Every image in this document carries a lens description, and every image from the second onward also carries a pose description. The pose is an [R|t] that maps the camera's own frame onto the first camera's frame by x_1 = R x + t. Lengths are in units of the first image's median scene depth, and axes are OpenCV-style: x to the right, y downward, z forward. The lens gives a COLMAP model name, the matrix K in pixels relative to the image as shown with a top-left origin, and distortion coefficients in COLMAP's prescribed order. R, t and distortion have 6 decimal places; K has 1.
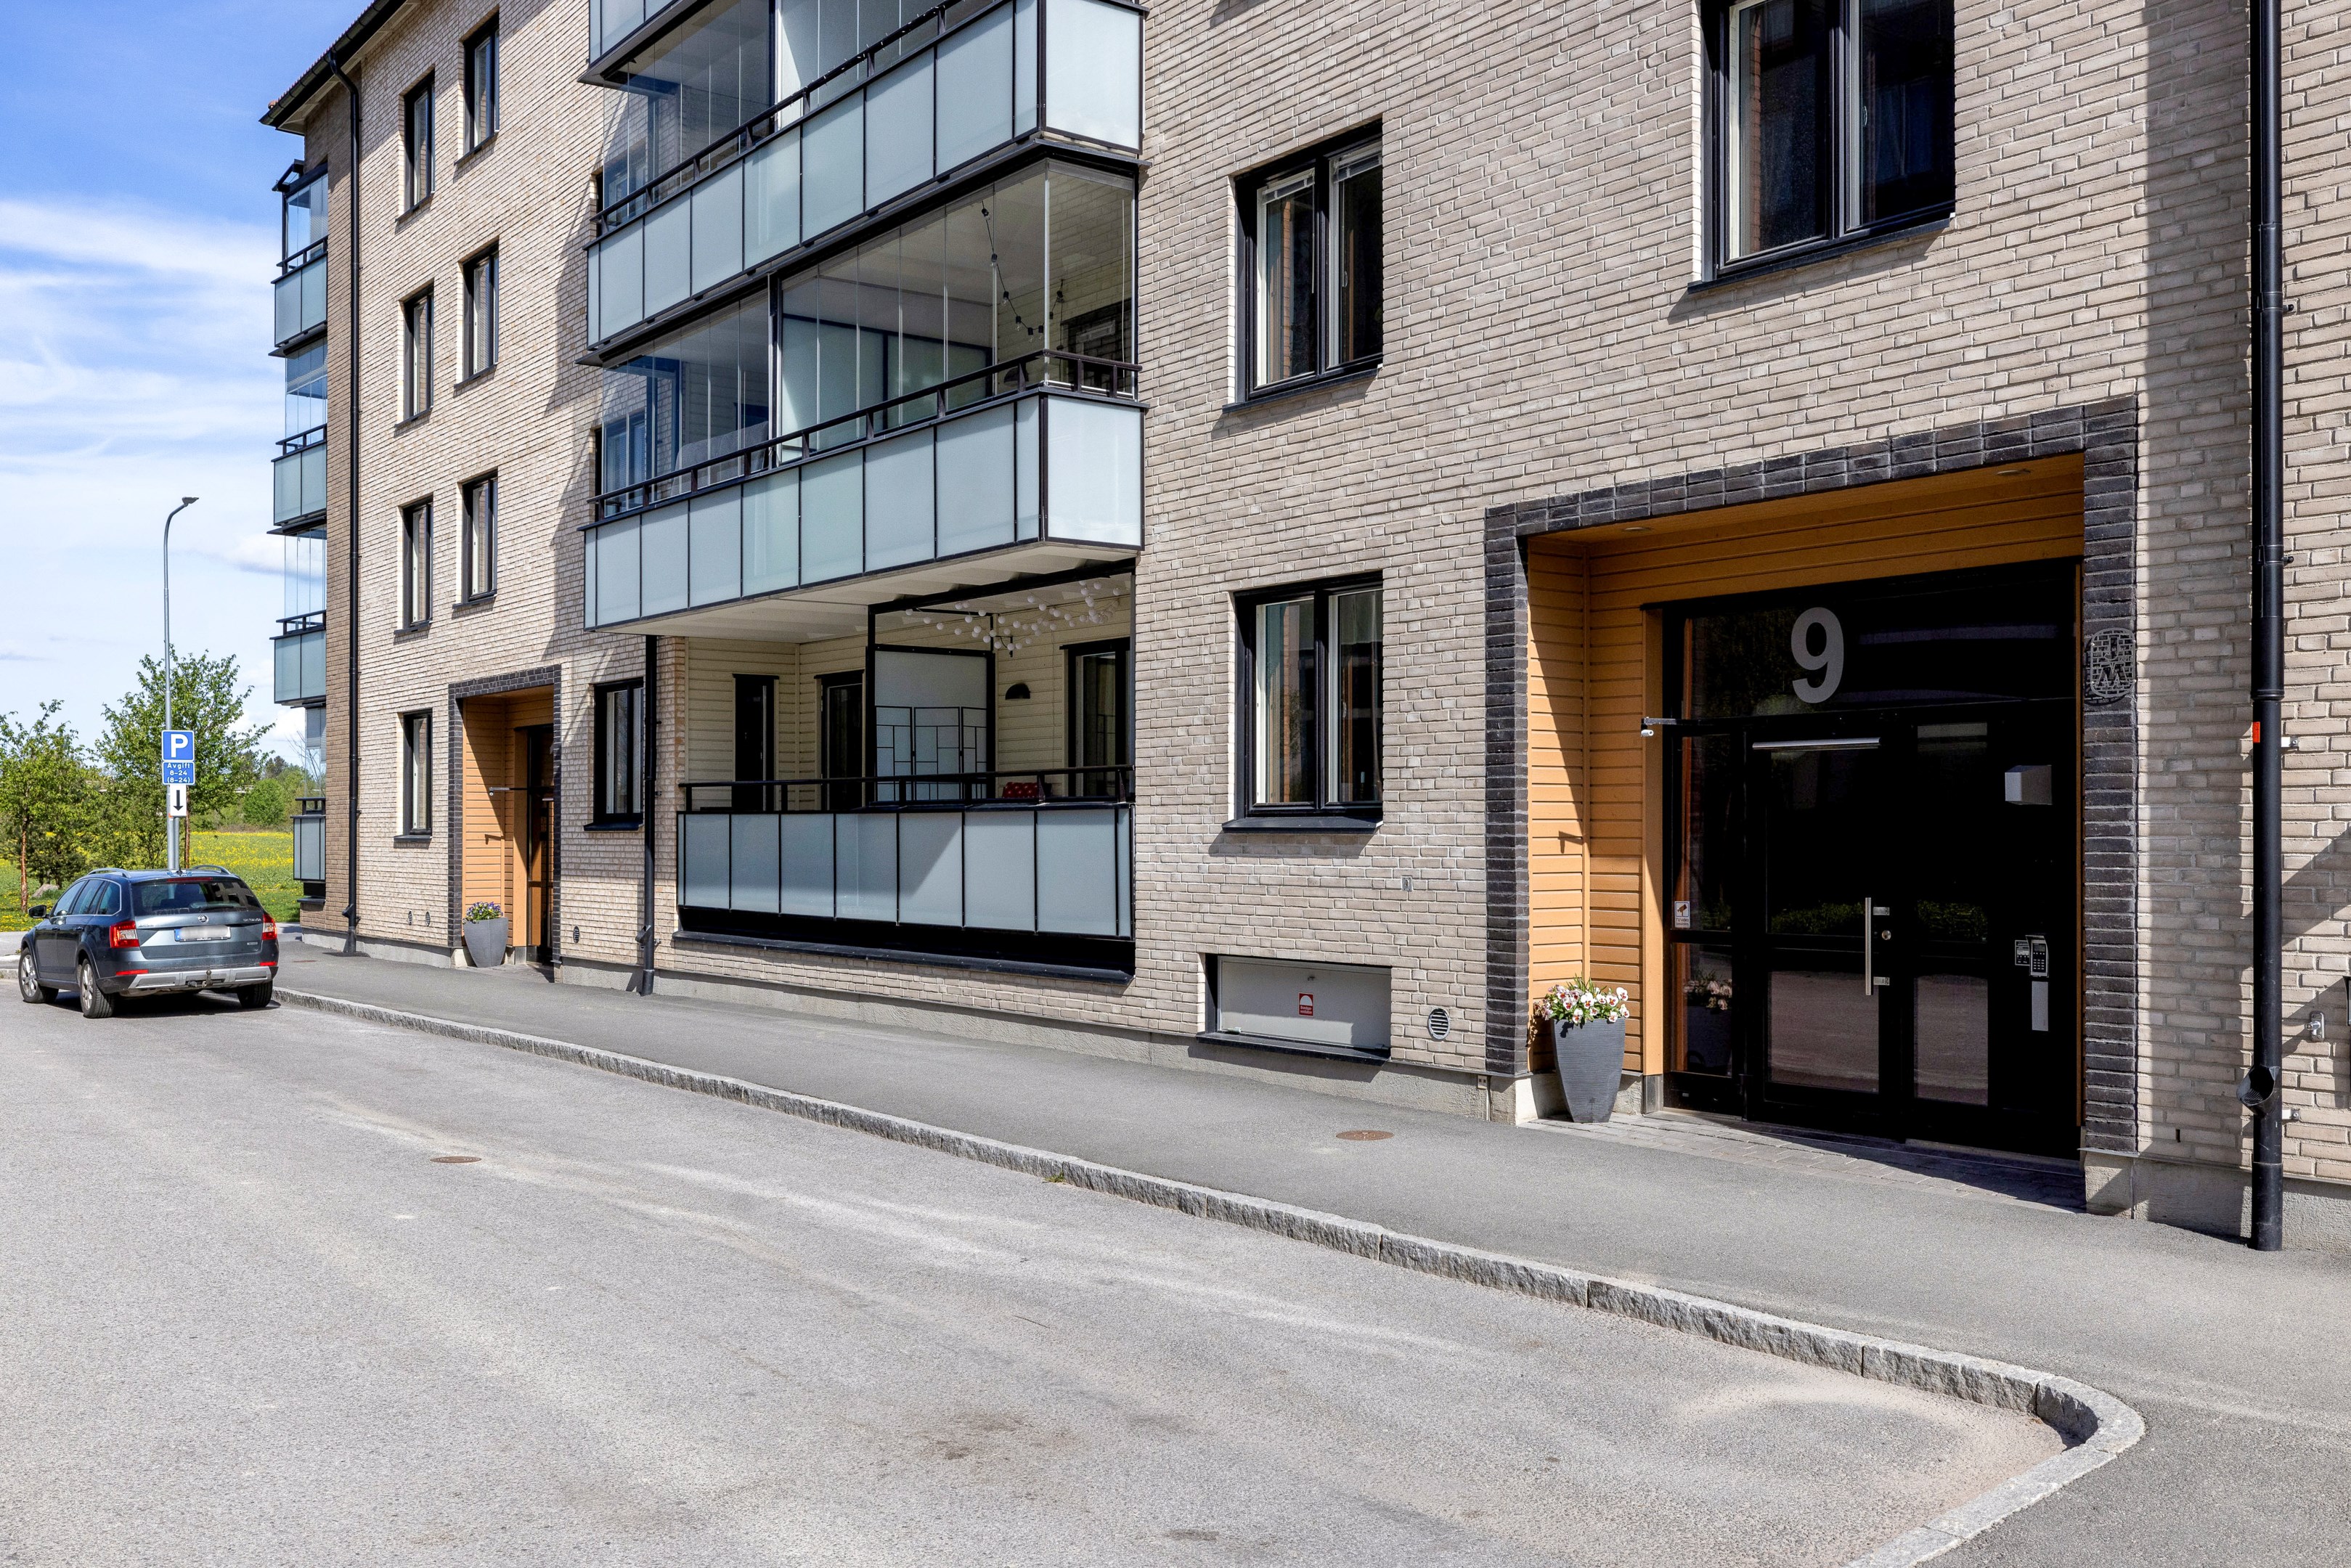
lens RADIAL K [[2271.3, 0, 1172.2], [0, 2271.3, 827.1], [0, 0, 1]] dist [-0.001963, 0.003148]
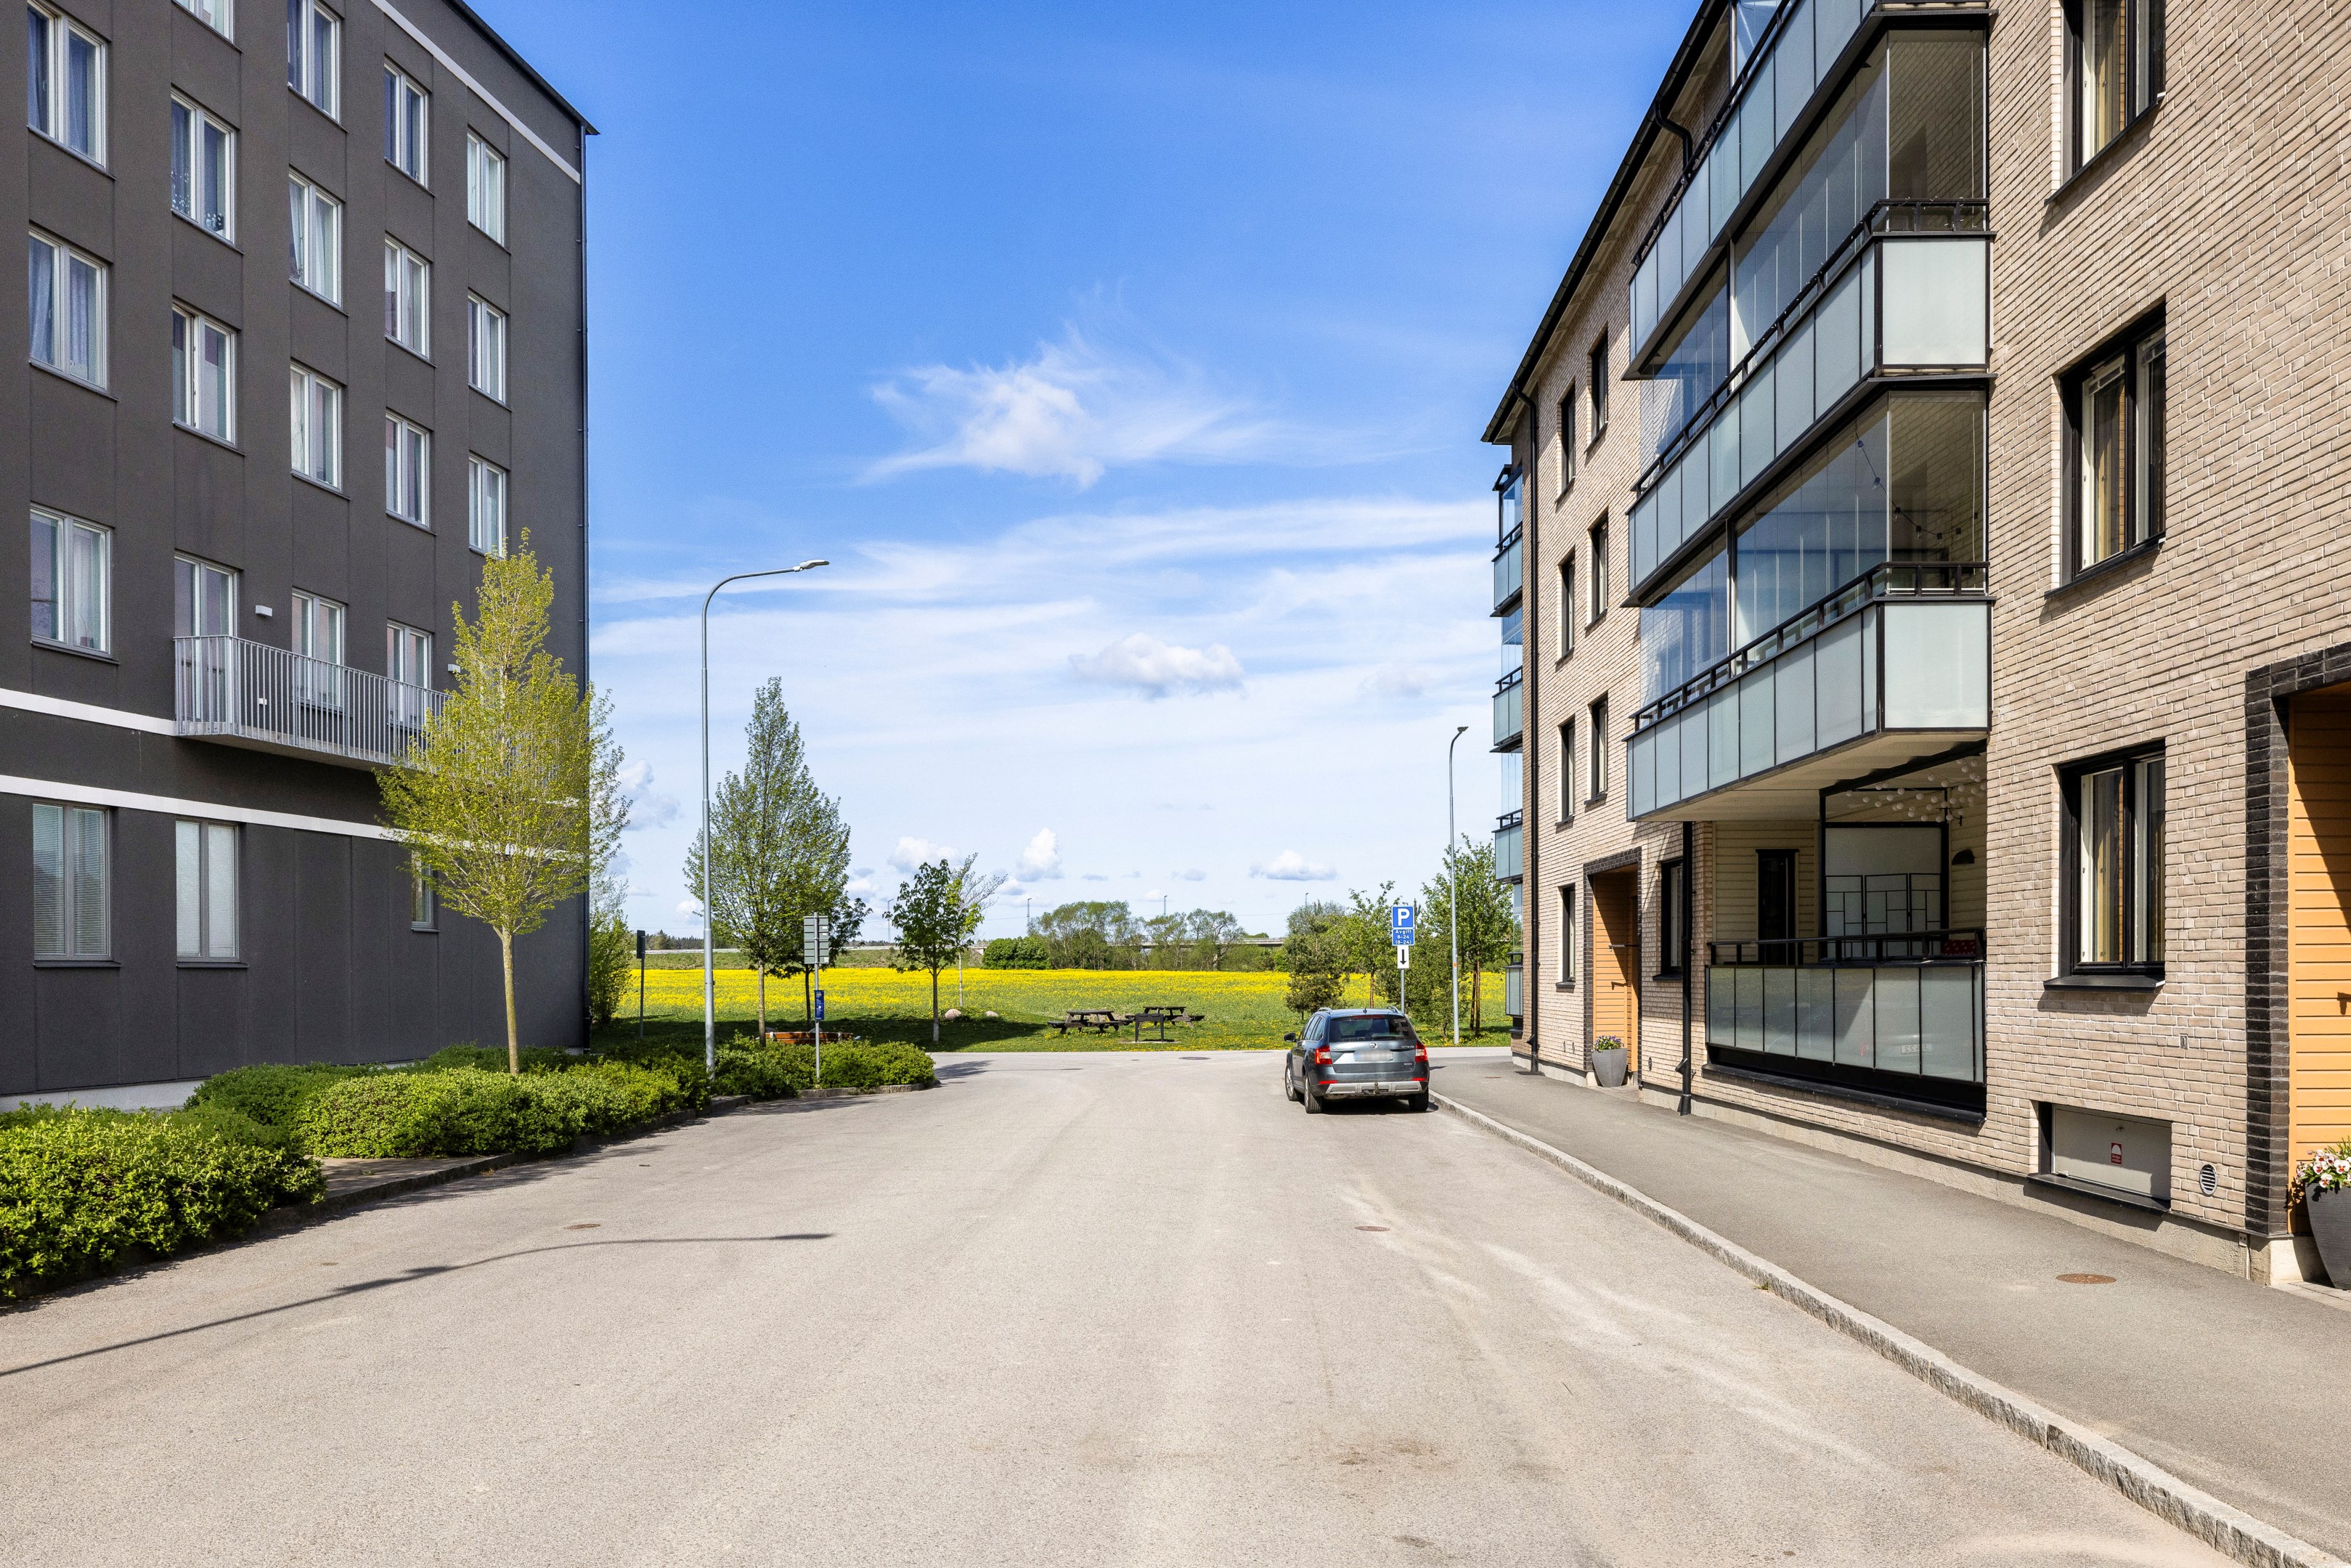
lens RADIAL K [[1989.1, 0, 1178.9], [0, 1989.1, 988.4], [0, 0, 1]] dist [0.000784, 0.002572]
pose [[0.745910, 0.003684, -0.666037, 0.344059], [0.008186, 0.999858, 0.014698, -0.015397], [0.665996, -0.016416, 0.745774, 0.022317]]
